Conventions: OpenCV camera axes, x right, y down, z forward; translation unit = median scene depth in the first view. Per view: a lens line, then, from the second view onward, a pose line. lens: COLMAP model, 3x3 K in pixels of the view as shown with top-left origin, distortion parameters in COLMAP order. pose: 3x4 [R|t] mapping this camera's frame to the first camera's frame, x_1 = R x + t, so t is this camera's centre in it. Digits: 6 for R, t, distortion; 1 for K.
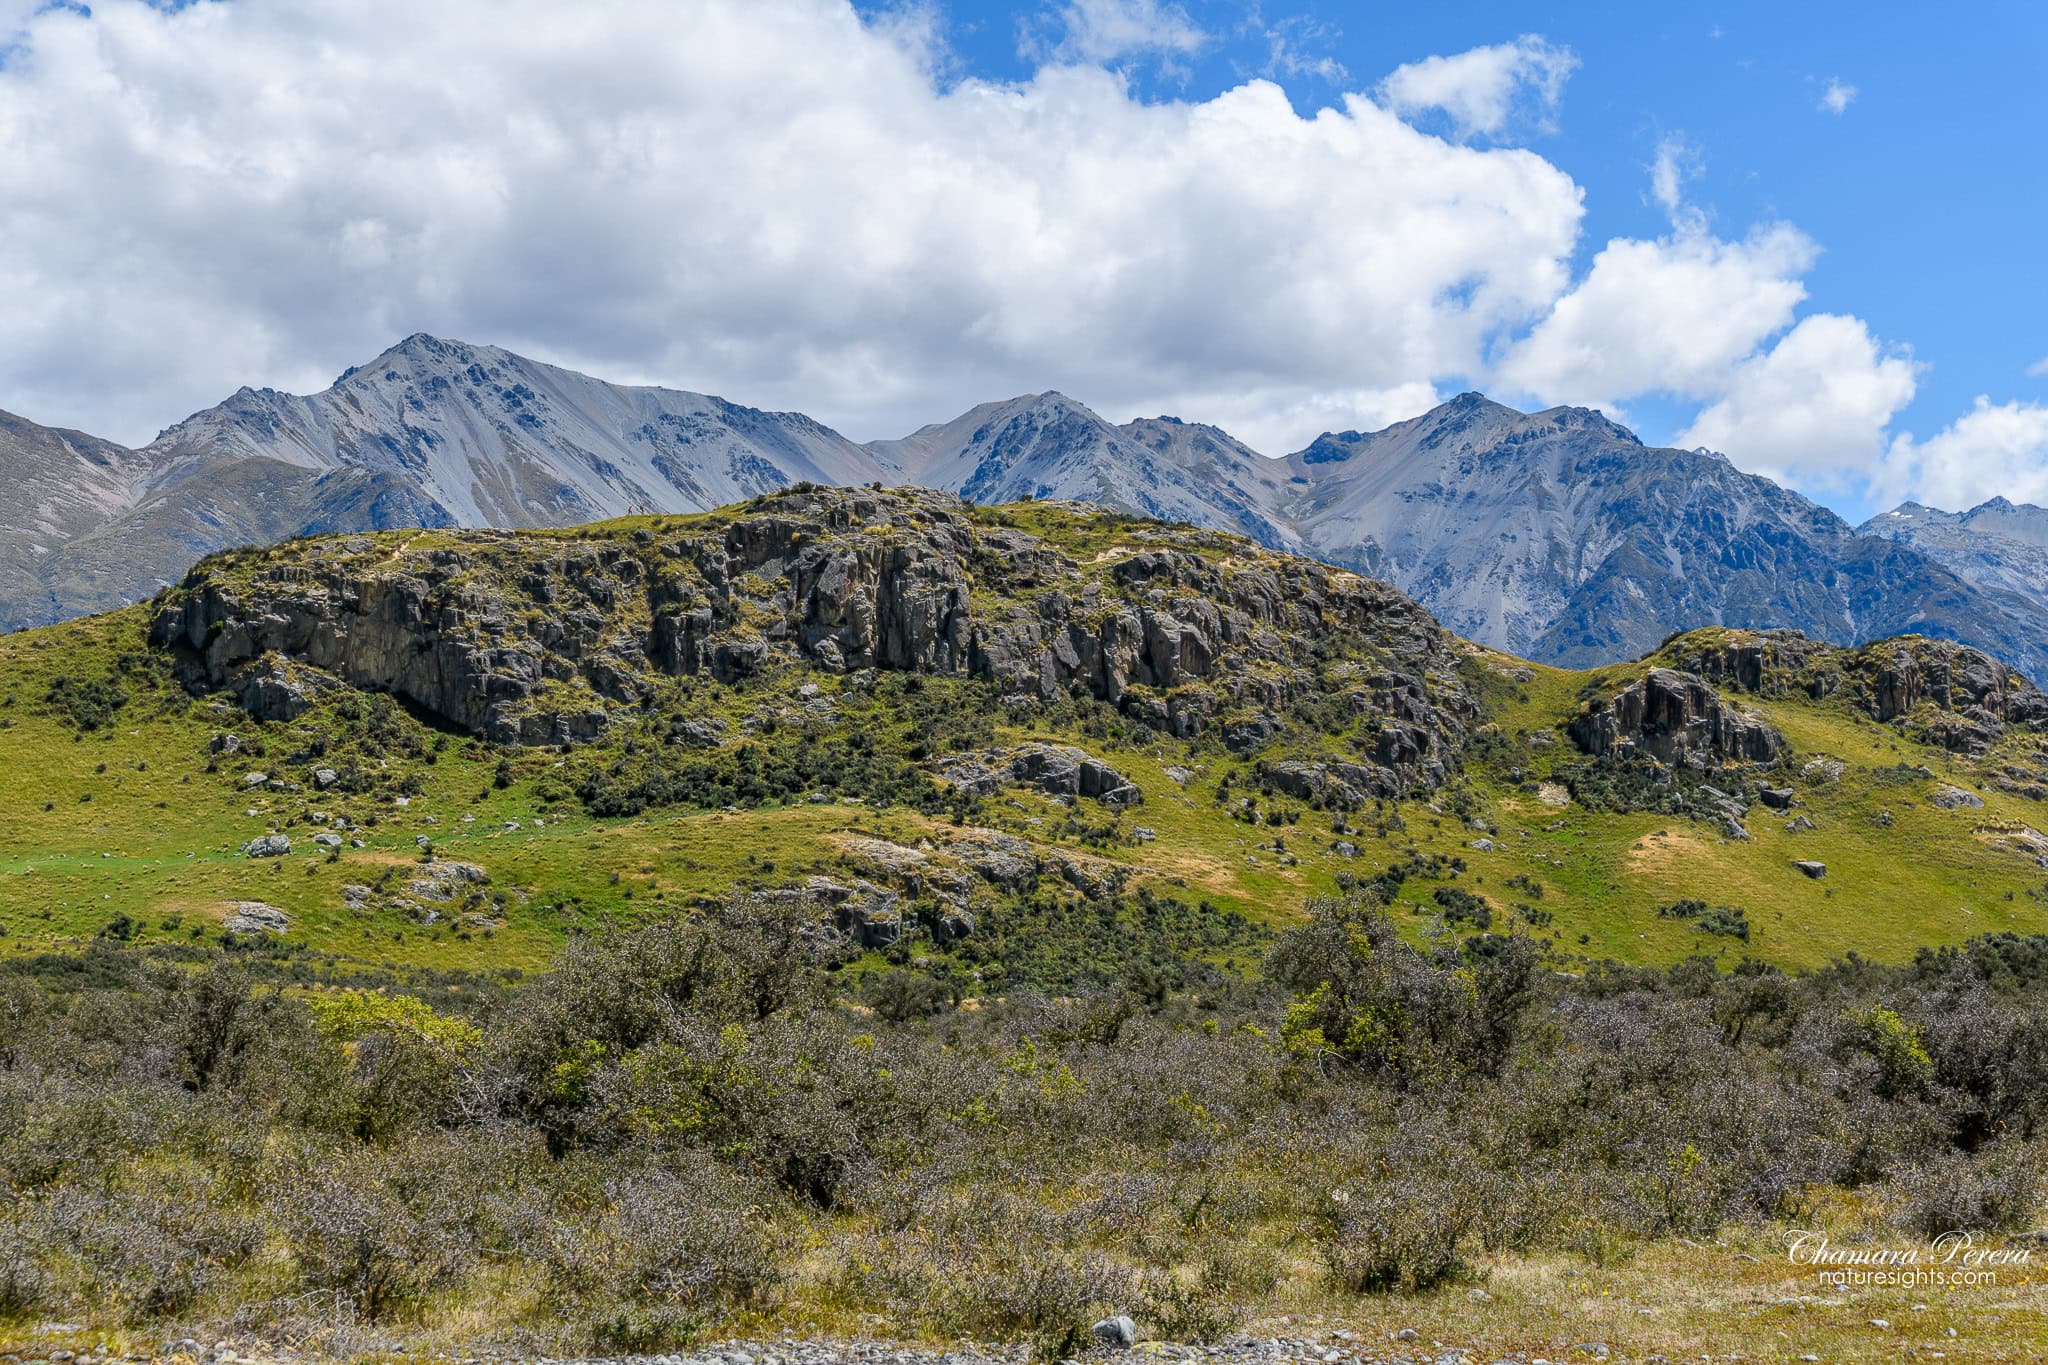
lens RADIAL K [[4335.0, 0, 1024.0], [0, 4335.0, 682.5], [0, 0, 1]] dist [-0.023787, -0.050493]
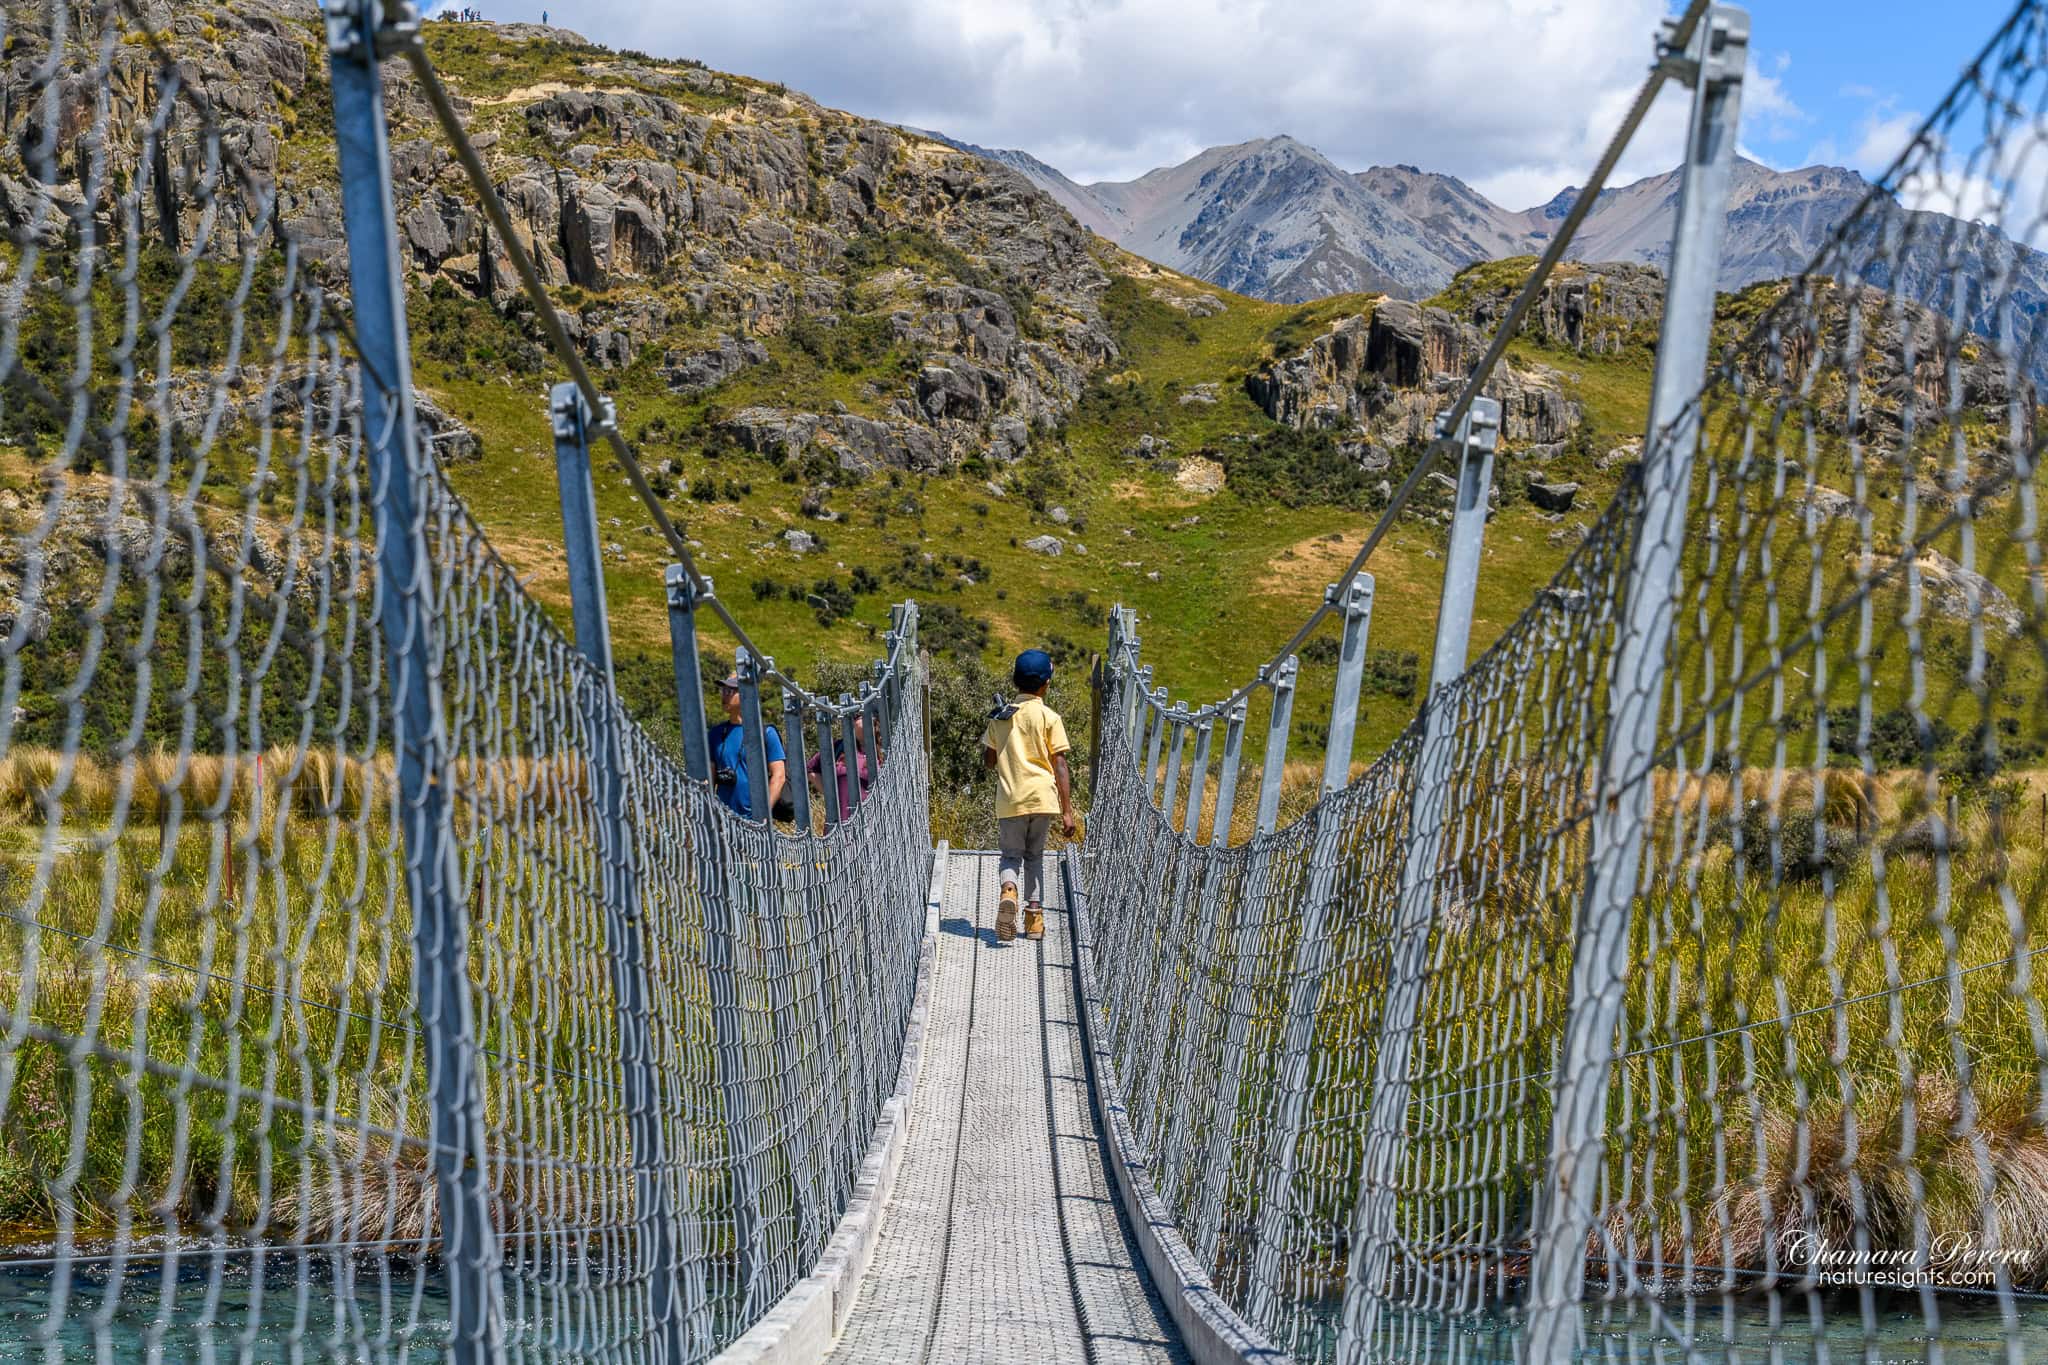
lens RADIAL K [[4335.0, 0, 1024.0], [0, 4335.0, 682.5], [0, 0, 1]] dist [-0.023787, -0.050493]
pose [[0.997459, 0.033863, -0.062681, 0.139153], [-0.030371, 0.997977, 0.055847, 0.021084], [0.064445, -0.053801, 0.996470, 0.337561]]
